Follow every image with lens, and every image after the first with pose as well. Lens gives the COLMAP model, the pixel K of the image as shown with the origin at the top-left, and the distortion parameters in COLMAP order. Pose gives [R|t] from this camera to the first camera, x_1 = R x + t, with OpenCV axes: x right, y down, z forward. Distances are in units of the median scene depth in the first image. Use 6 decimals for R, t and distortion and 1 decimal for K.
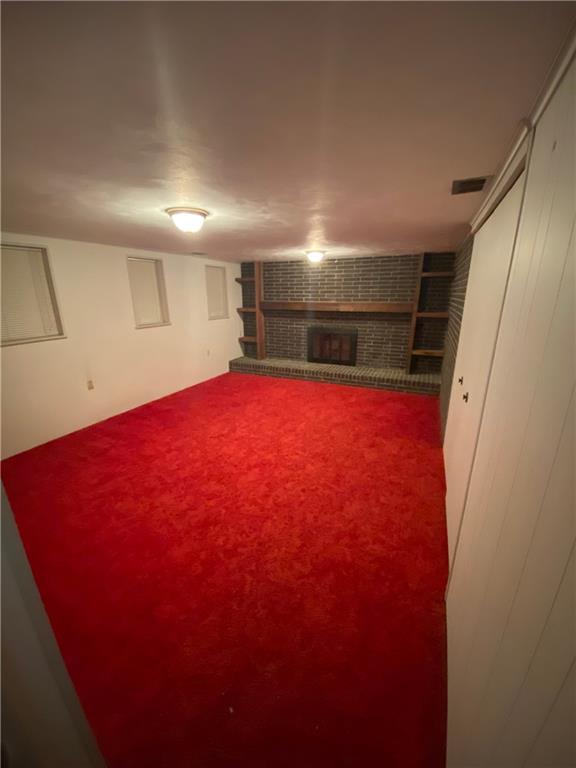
lens RADIAL K [[312.9, 0, 290.3], [0, 312.9, 386.8], [0, 0, 1]] dist [0.001774, -0.000800]
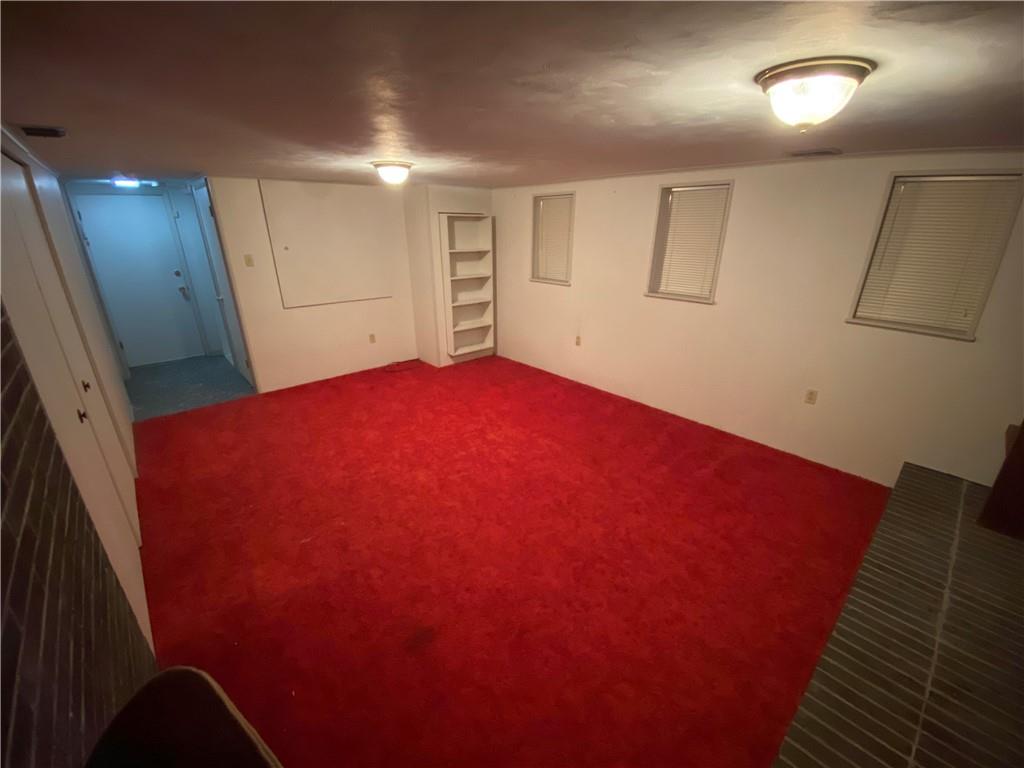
lens RADIAL K [[417.2, 0, 515.1], [0, 417.2, 382.3], [0, 0, 1]] dist [0.001774, -0.000800]
pose [[-0.413975, 0.316405, -0.853529, 0.549064], [-0.261018, 0.857013, 0.444295, -0.406340], [0.872063, 0.406714, -0.272195, 1.230223]]
